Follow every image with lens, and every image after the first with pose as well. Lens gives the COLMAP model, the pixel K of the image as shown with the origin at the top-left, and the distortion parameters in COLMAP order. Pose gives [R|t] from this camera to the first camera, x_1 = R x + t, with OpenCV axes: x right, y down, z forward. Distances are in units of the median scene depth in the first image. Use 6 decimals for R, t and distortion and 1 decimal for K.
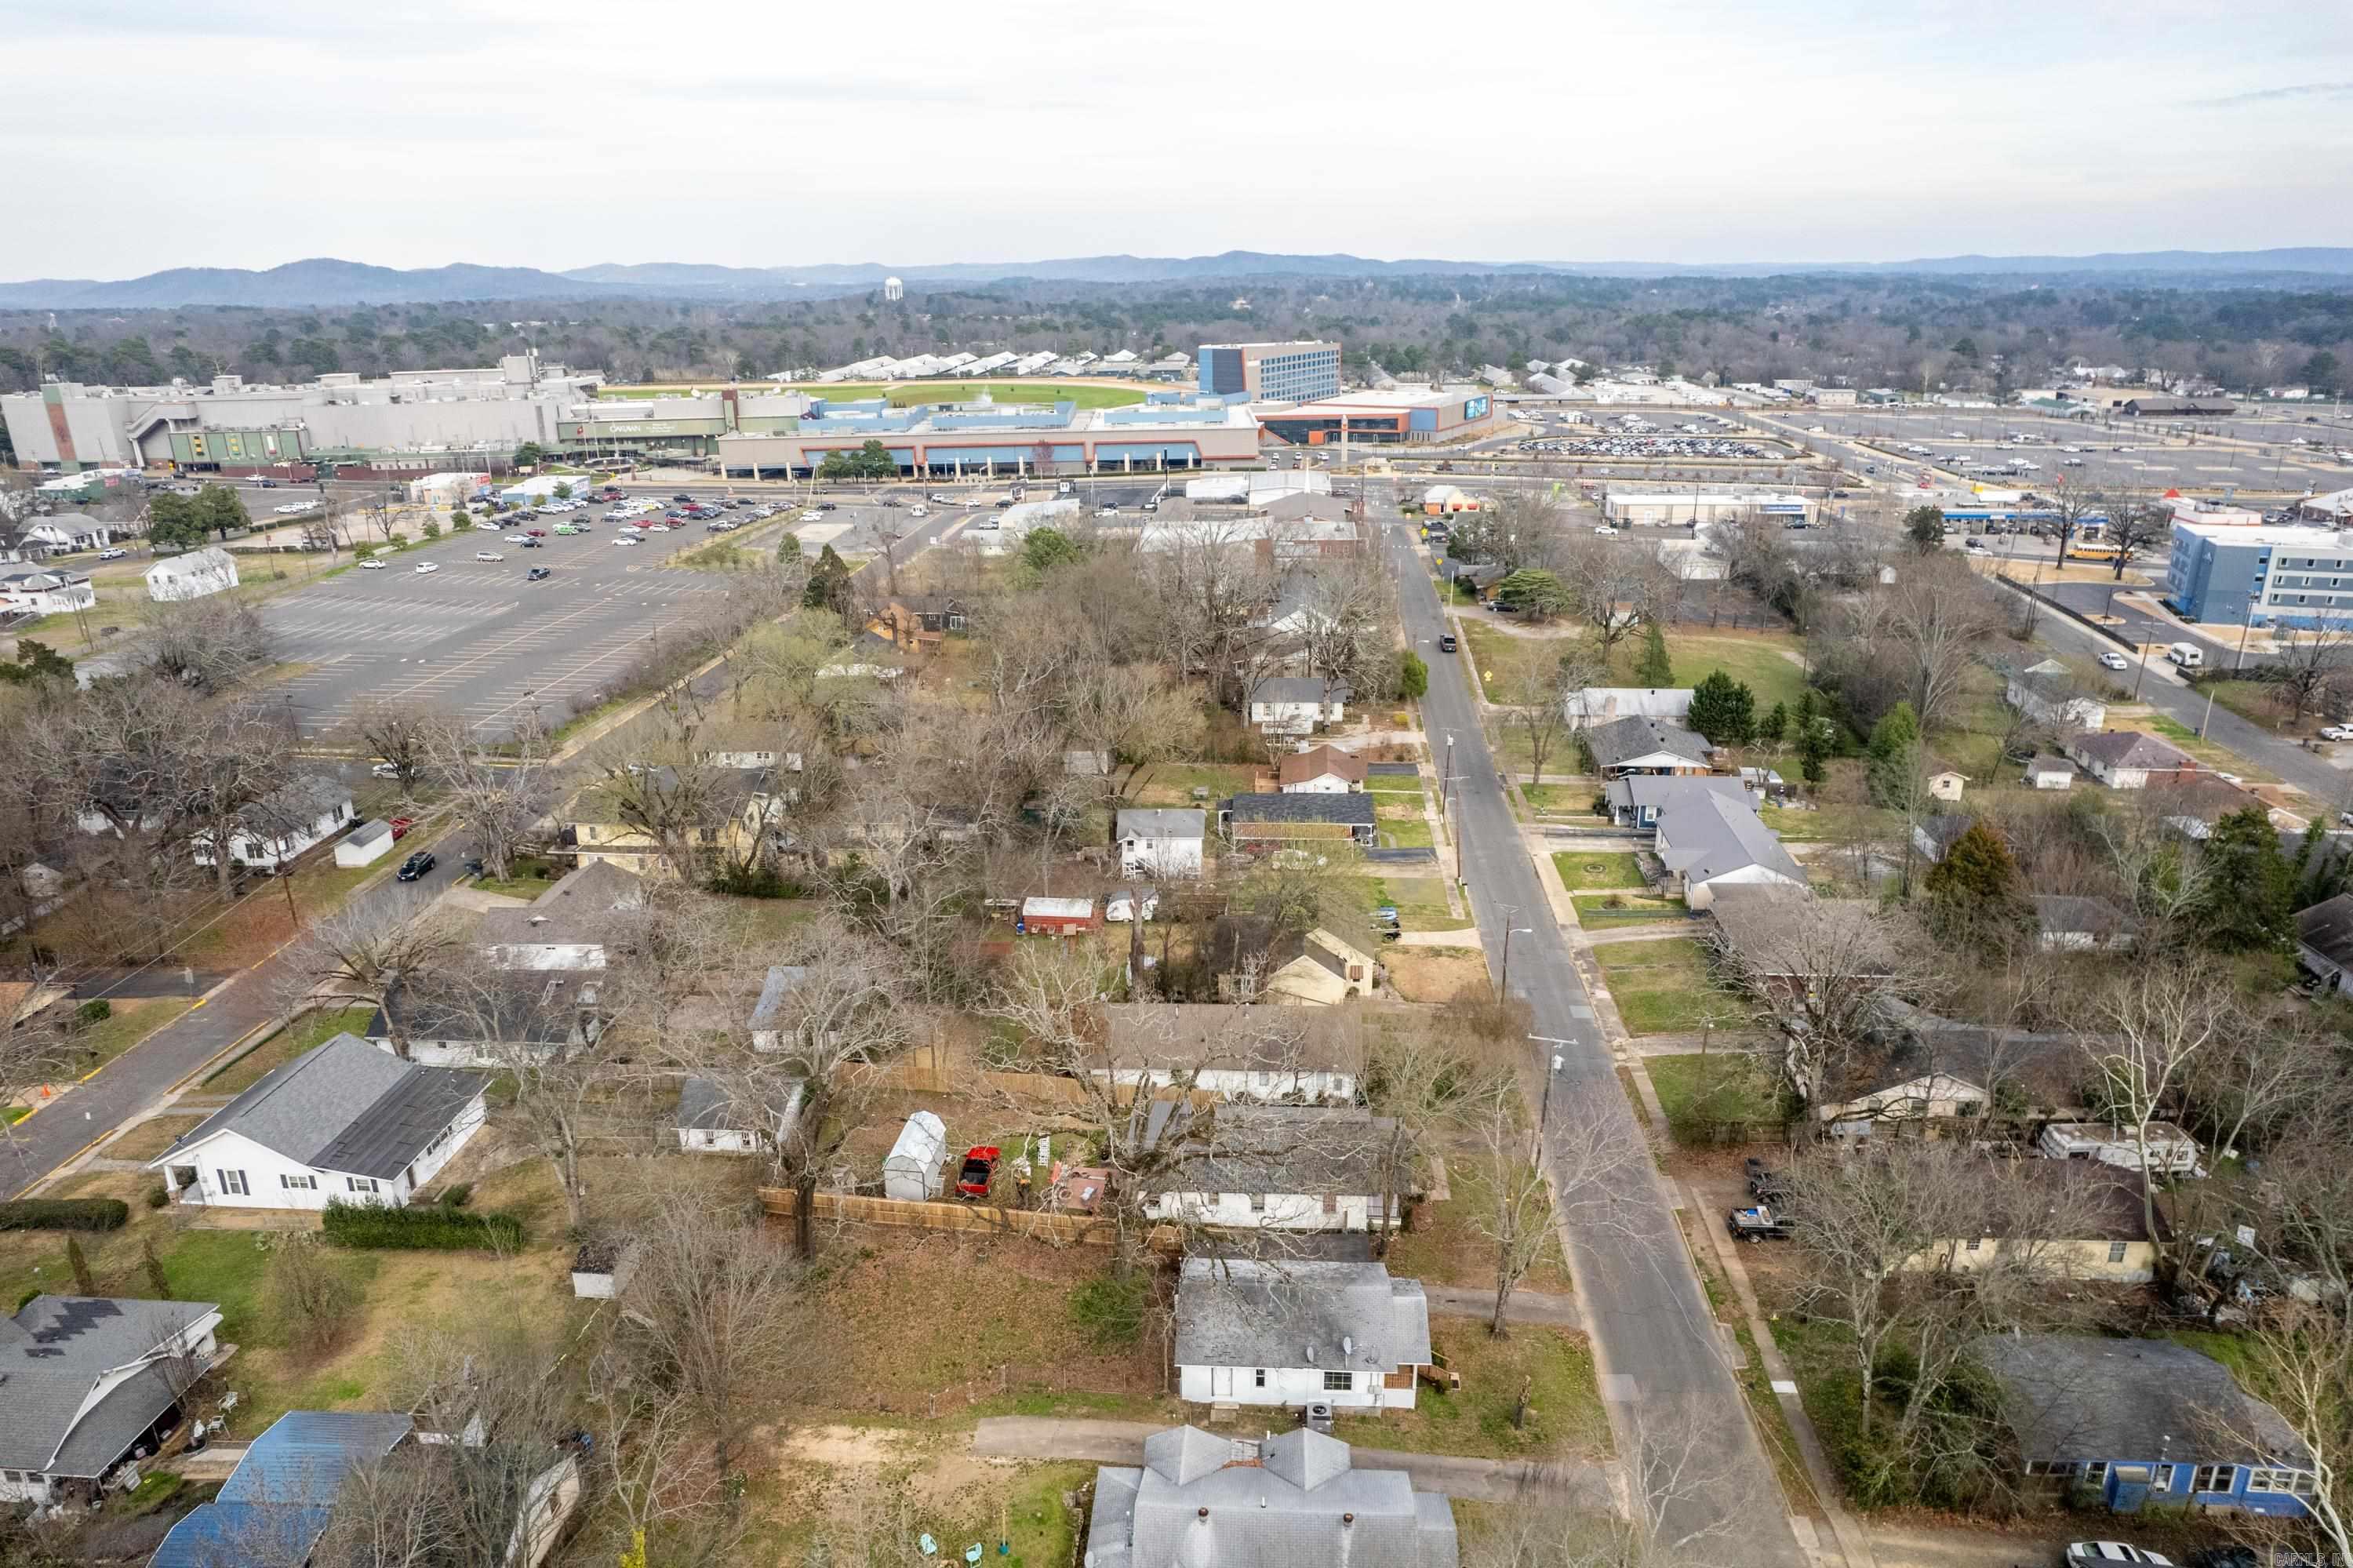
lens RADIAL K [[1503.7, 0, 1176.0], [0, 1503.7, 783.5], [0, 0, 1]] dist [-0.062852, 0.044640]
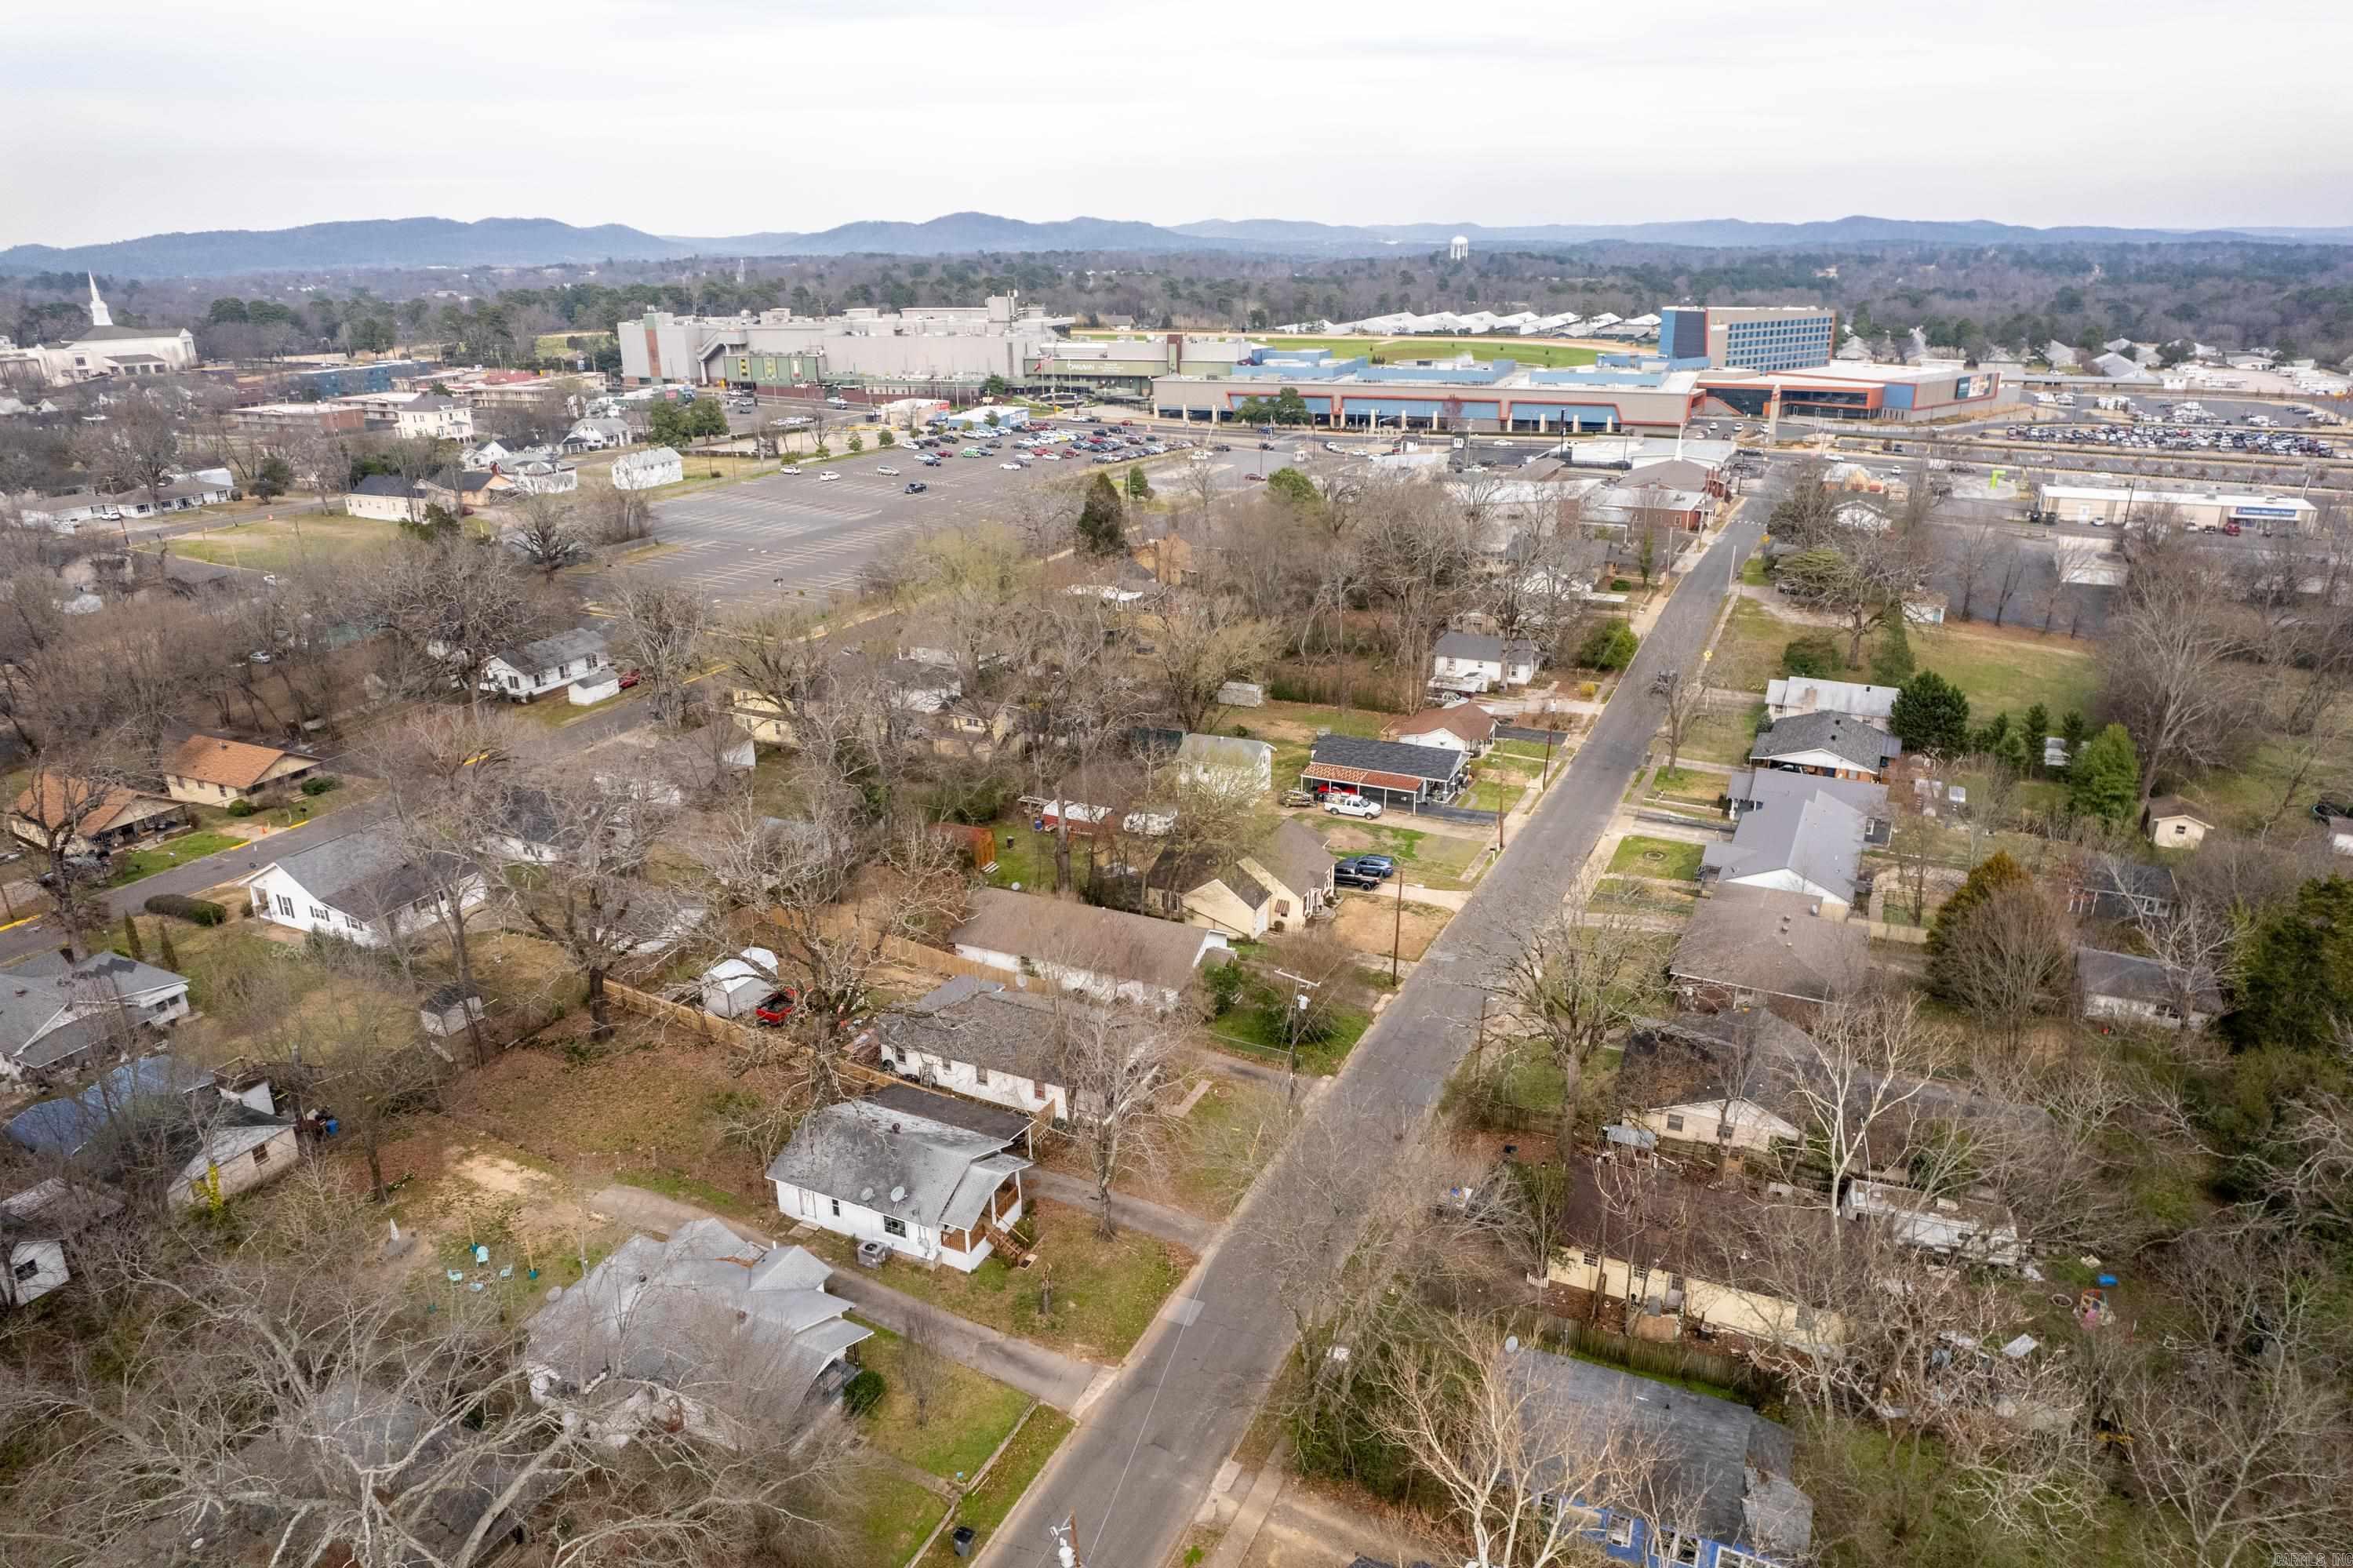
lens RADIAL K [[1503.7, 0, 1176.7], [0, 1503.7, 769.5], [0, 0, 1]] dist [-0.062852, 0.044640]
pose [[0.932544, 0.126355, -0.338225, 0.267230], [-0.121006, 0.991964, 0.036946, 0.004461], [0.340175, 0.006473, 0.940340, 0.023896]]
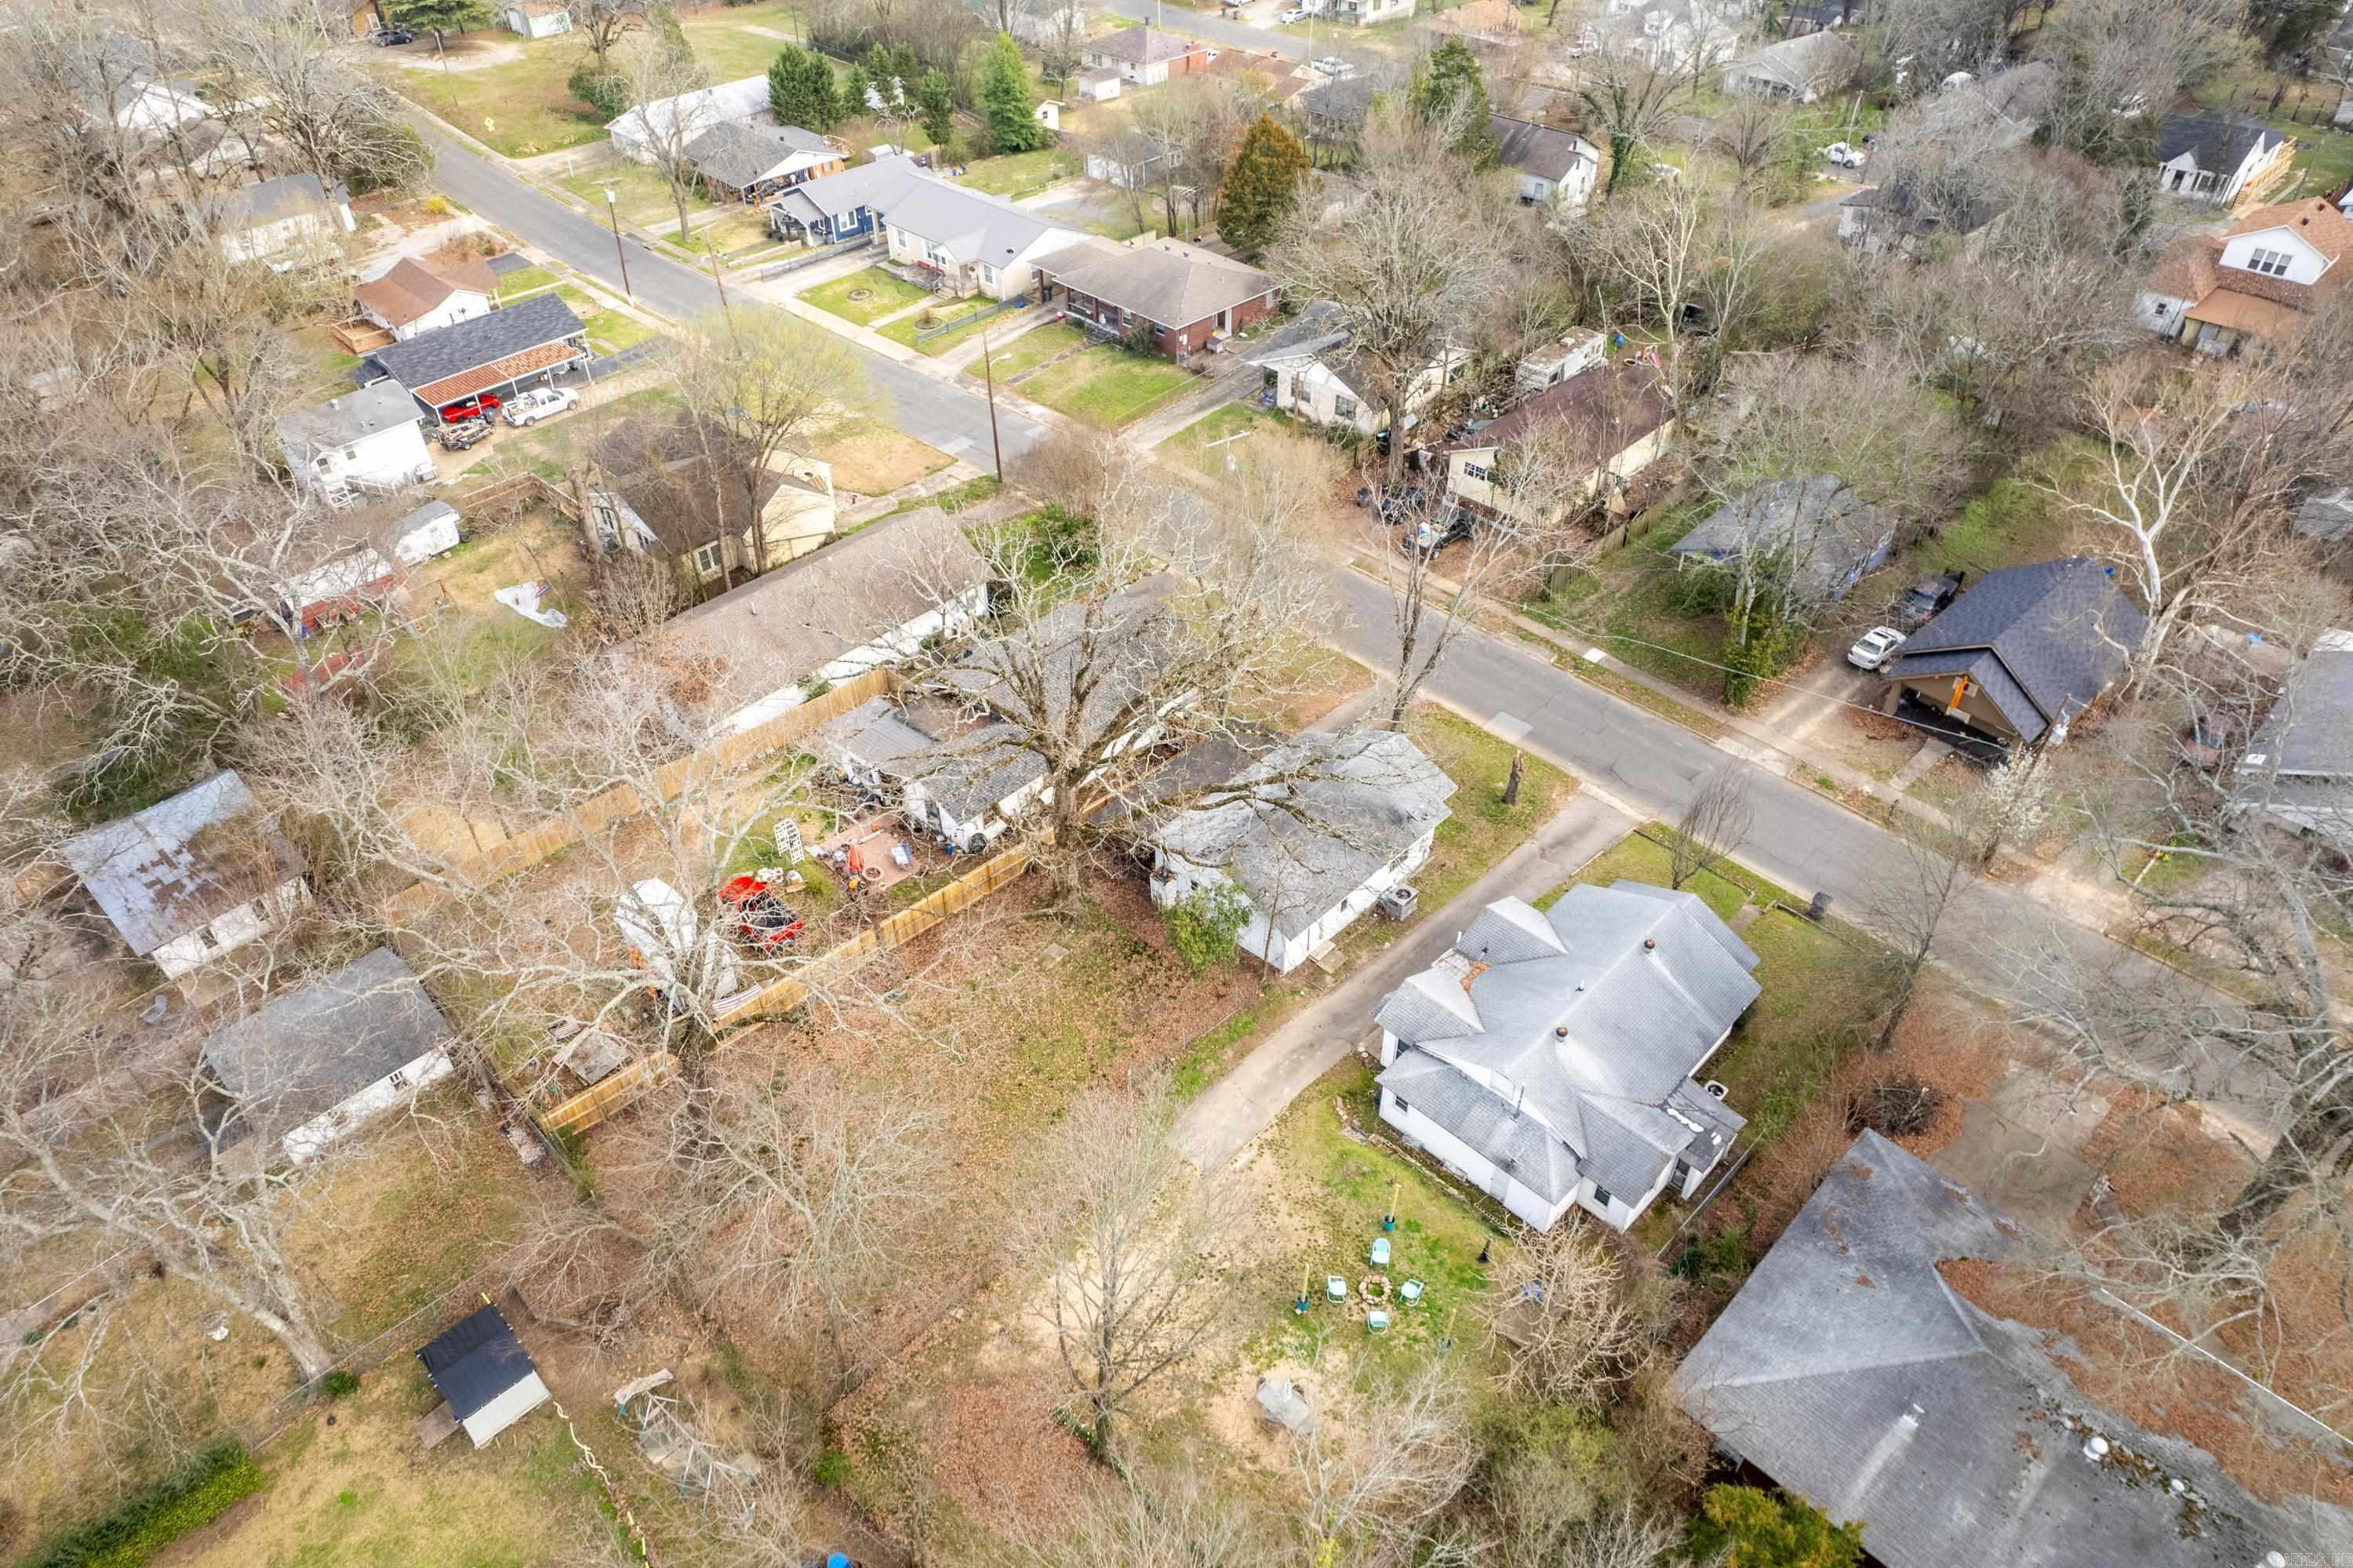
lens RADIAL K [[1503.7, 0, 1176.3], [0, 1503.7, 771.0], [0, 0, 1]] dist [-0.062852, 0.044640]
pose [[0.650223, -0.481690, 0.587524, -0.205041], [0.251818, 0.866247, 0.431514, -0.026036], [-0.716797, -0.132631, 0.684552, 0.212700]]
